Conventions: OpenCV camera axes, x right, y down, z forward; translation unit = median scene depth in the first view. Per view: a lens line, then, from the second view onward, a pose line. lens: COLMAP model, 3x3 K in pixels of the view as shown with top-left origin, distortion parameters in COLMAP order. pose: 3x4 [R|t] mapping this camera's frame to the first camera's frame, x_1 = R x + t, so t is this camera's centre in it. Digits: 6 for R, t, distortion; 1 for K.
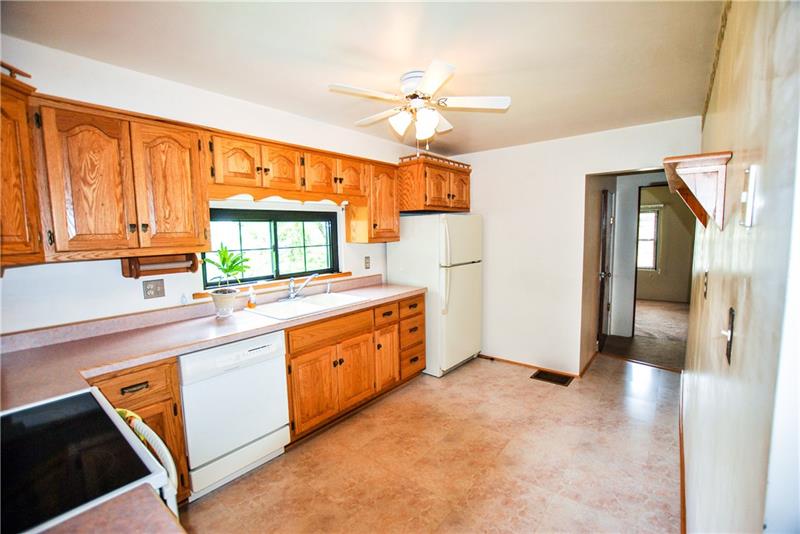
lens RADIAL K [[359.0, 0, 400.8], [0, 359.0, 265.3], [0, 0, 1]] dist [-0.010213, 0.001016]
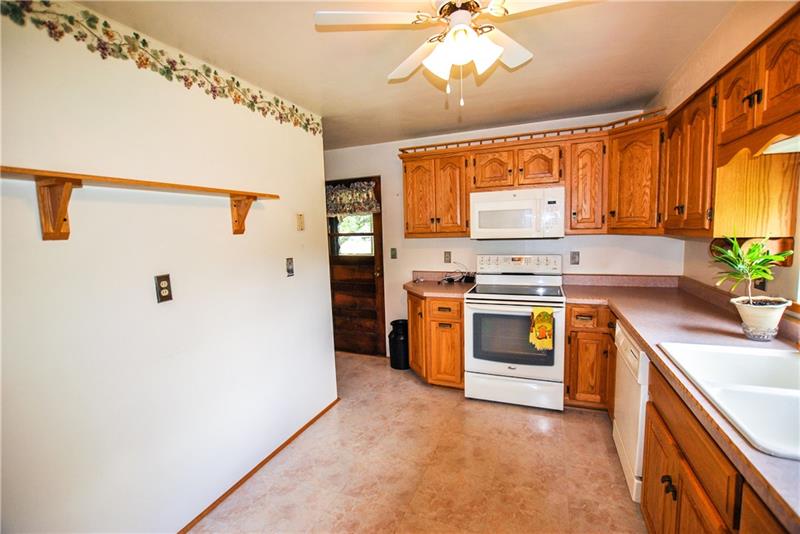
lens RADIAL K [[359.0, 0, 401.4], [0, 359.0, 266.2], [0, 0, 1]] dist [-0.010213, 0.001016]
pose [[-0.954961, 0.078446, -0.286173, 0.269692], [0.020229, 0.979389, 0.200966, -0.116629], [0.296040, 0.186126, -0.936866, 1.225322]]
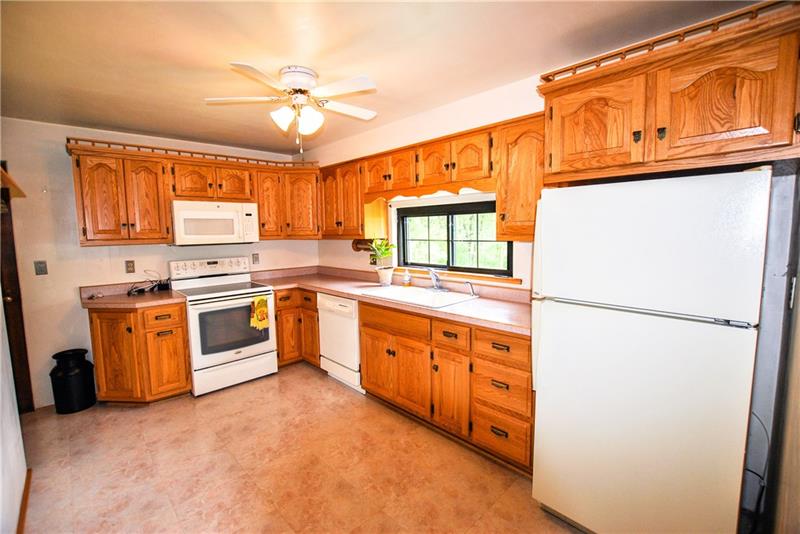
lens RADIAL K [[359.0, 0, 399.5], [0, 359.0, 264.6], [0, 0, 1]] dist [-0.010213, 0.001016]
pose [[-0.129634, 0.118204, -0.984491, 0.777322], [-0.077007, 0.988670, 0.128845, -0.110793], [0.988567, 0.092515, -0.119062, 1.070462]]
